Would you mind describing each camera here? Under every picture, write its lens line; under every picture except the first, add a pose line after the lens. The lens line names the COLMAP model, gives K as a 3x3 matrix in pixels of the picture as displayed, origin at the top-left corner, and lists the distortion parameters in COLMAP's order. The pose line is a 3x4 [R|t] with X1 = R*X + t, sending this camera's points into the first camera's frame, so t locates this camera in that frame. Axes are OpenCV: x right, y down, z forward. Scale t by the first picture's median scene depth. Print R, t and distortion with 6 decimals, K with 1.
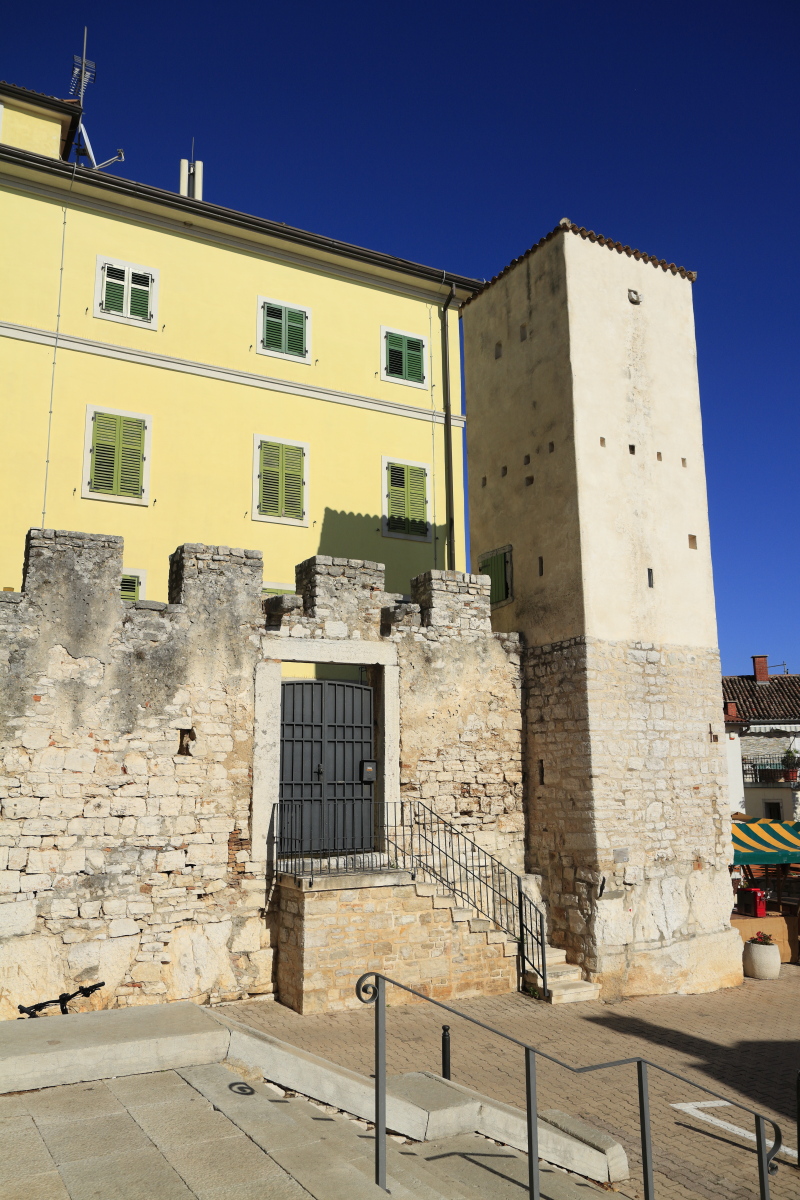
lens RADIAL K [[947.9, 0, 397.7], [0, 947.9, 603.6], [0, 0, 1]] dist [-0.023407, 0.021807]
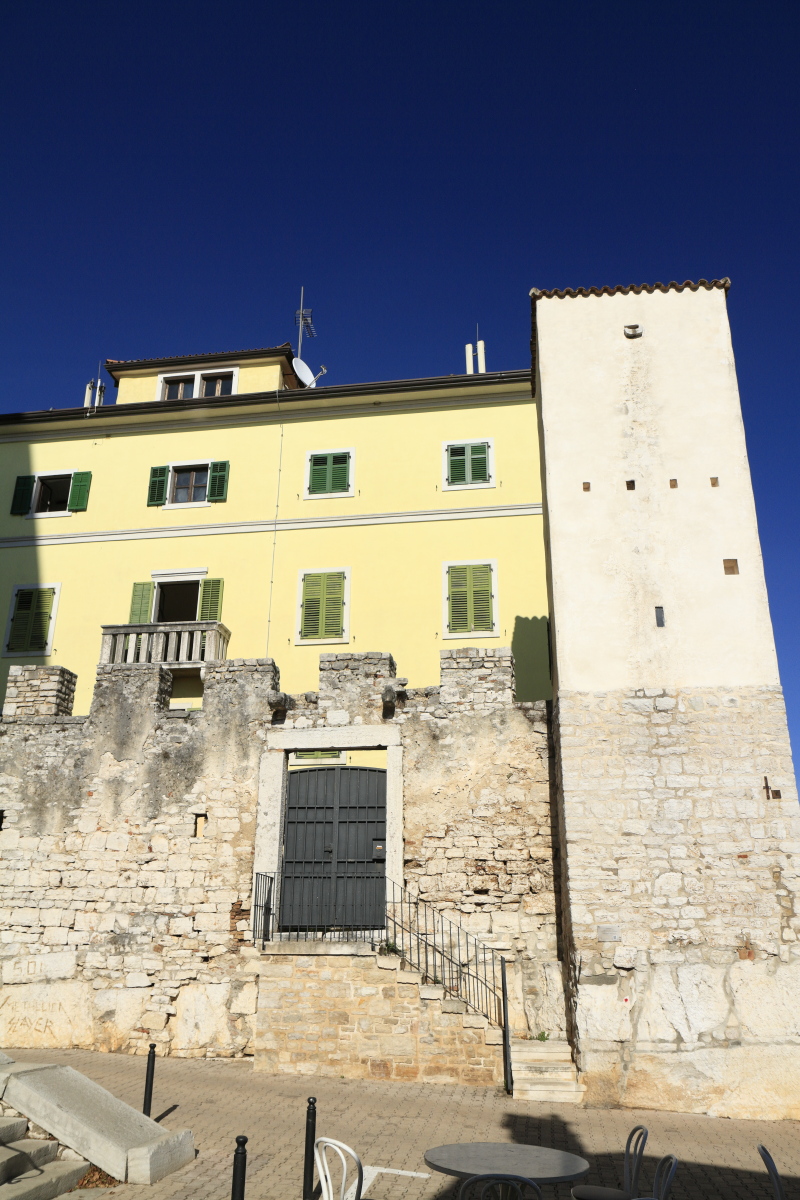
lens RADIAL K [[947.9, 0, 388.5], [0, 947.9, 591.6], [0, 0, 1]] dist [-0.023407, 0.021807]
pose [[0.788183, -0.210152, -0.578449, 0.618044], [0.099634, 0.971067, -0.217031, 0.124193], [0.607322, 0.113427, 0.786317, 0.150762]]
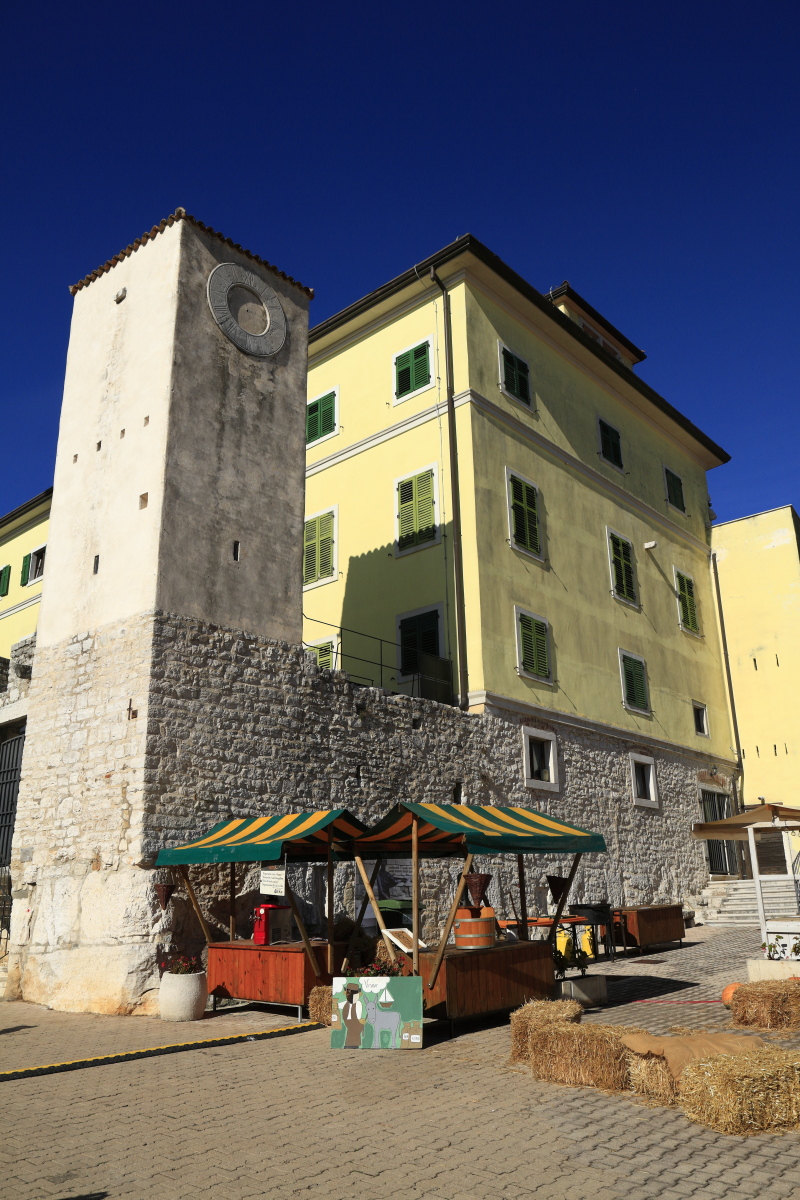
lens RADIAL K [[947.9, 0, 398.5], [0, 947.9, 601.7], [0, 0, 1]] dist [-0.023407, 0.021807]
pose [[0.327328, -0.303084, -0.894984, 1.281673], [0.197059, 0.948232, -0.249045, 0.324669], [0.924134, -0.094845, 0.370108, 0.976467]]
